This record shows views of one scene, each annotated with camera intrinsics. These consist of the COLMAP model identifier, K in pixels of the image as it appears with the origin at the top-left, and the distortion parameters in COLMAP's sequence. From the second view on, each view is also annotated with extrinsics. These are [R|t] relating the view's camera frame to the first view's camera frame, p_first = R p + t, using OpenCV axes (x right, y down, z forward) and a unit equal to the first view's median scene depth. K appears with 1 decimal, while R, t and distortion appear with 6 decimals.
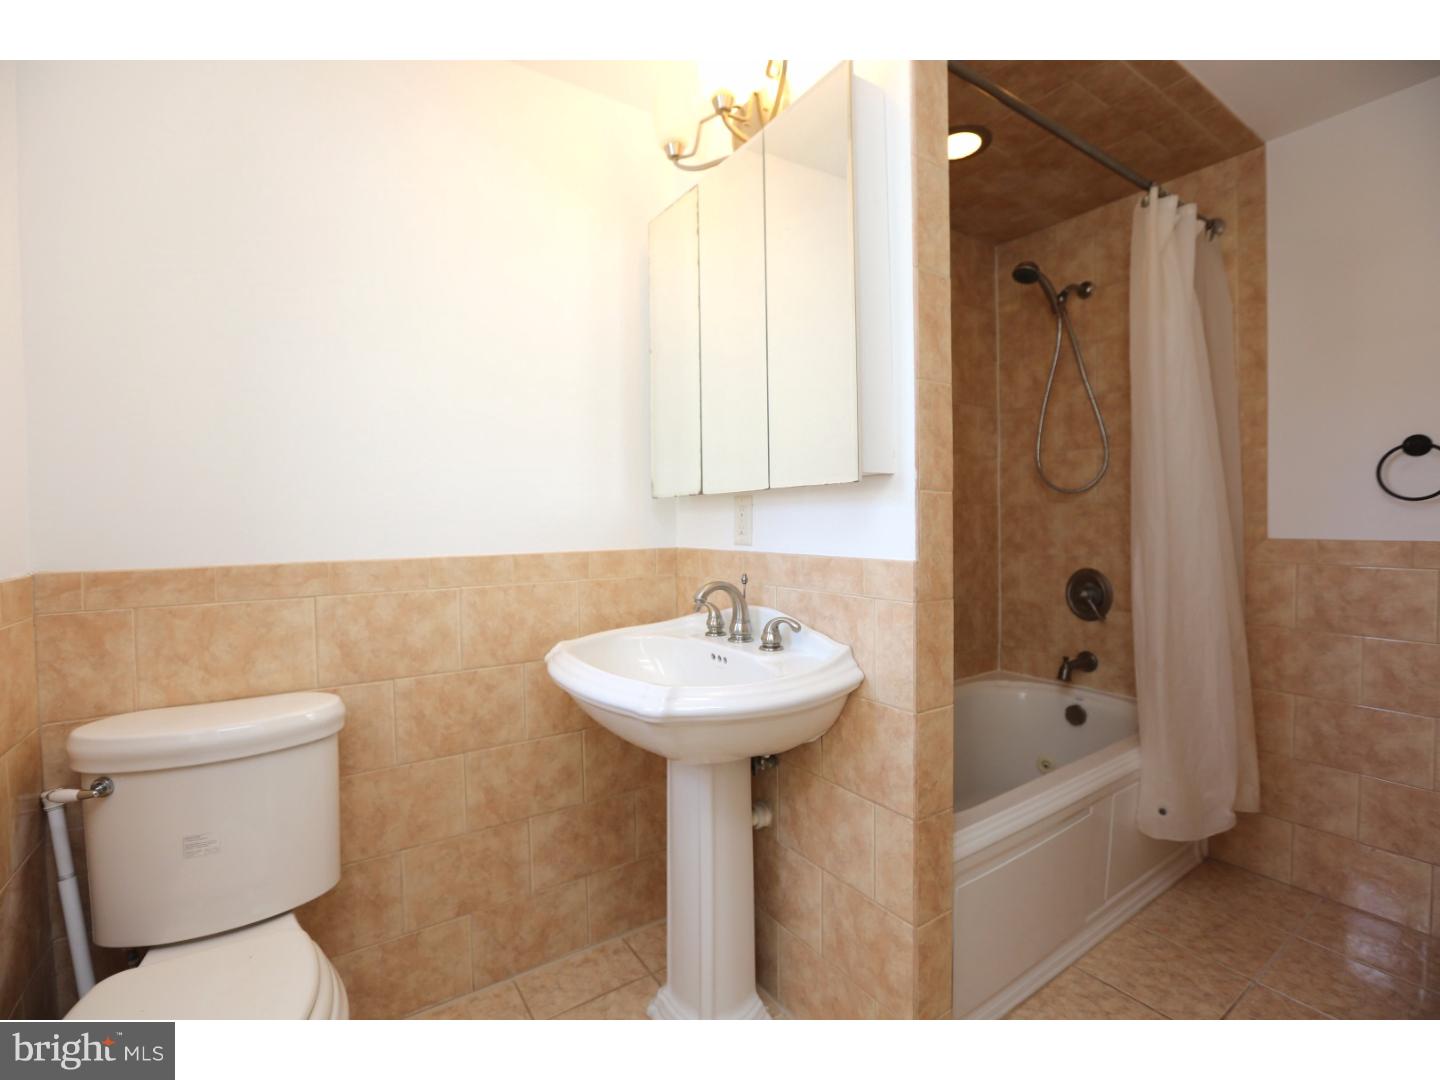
lens RADIAL K [[661.1, 0, 721.0], [0, 661.1, 534.7], [0, 0, 1]] dist [-0.040028, 0.008058]
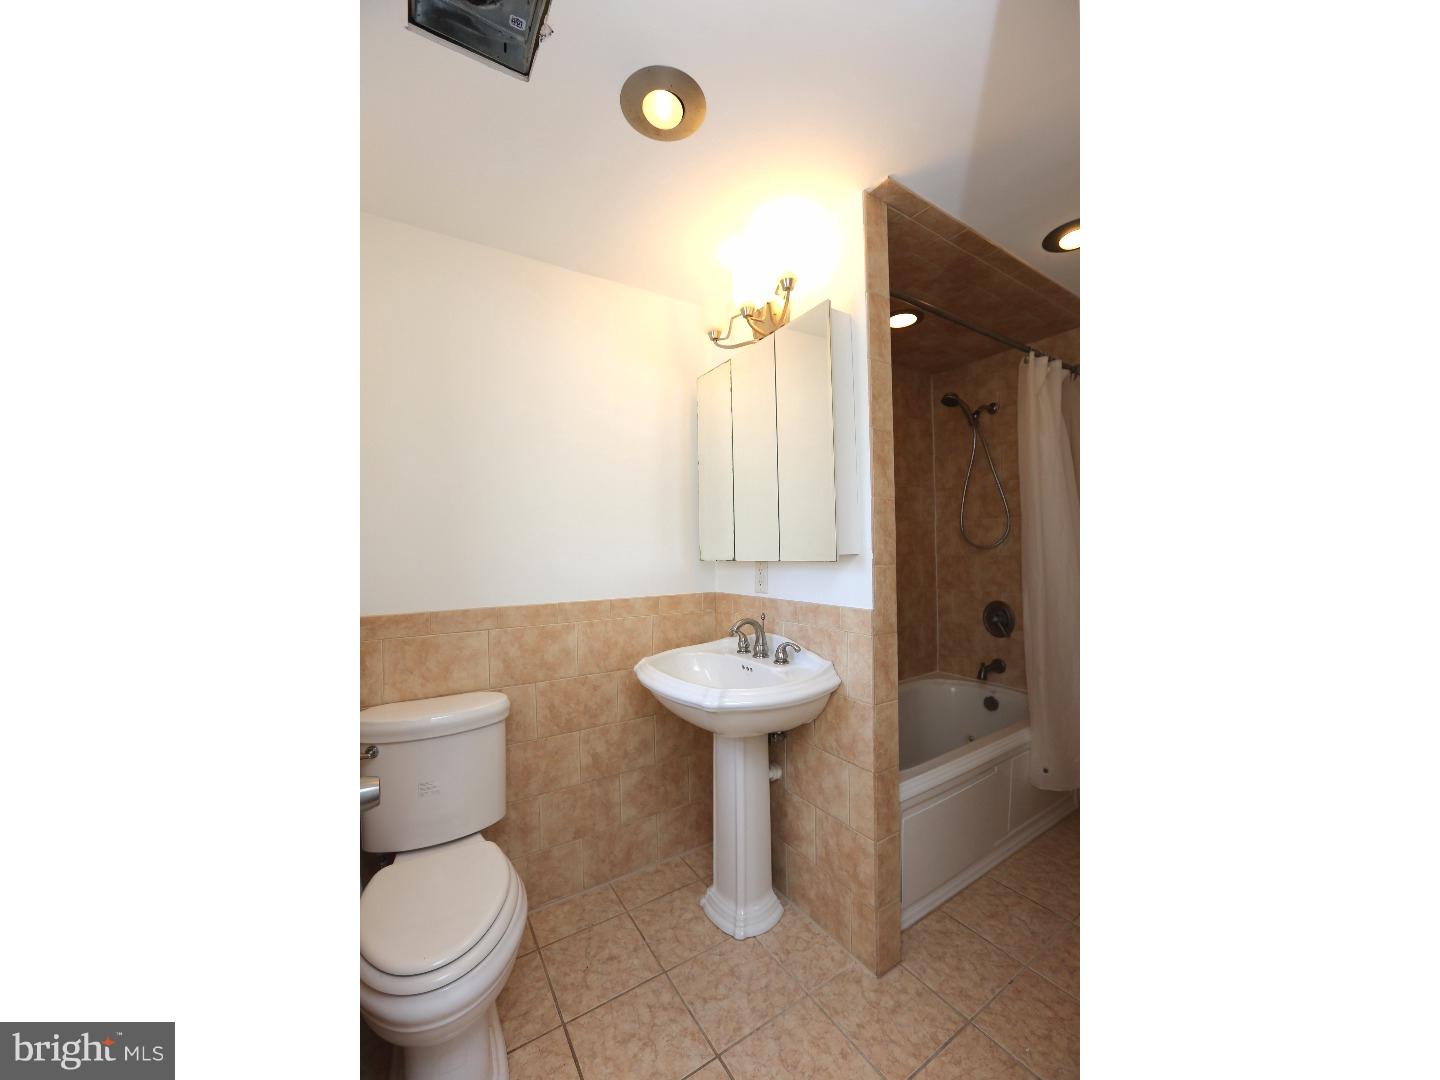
lens RADIAL K [[501.7, 0, 725.8], [0, 501.7, 547.2], [0, 0, 1]] dist [-0.032205, 0.000079]
pose [[0.999888, -0.004376, -0.014287, -0.032703], [0.003926, 0.999499, -0.031397, -0.056060], [0.014417, 0.031337, 0.999405, -0.169011]]
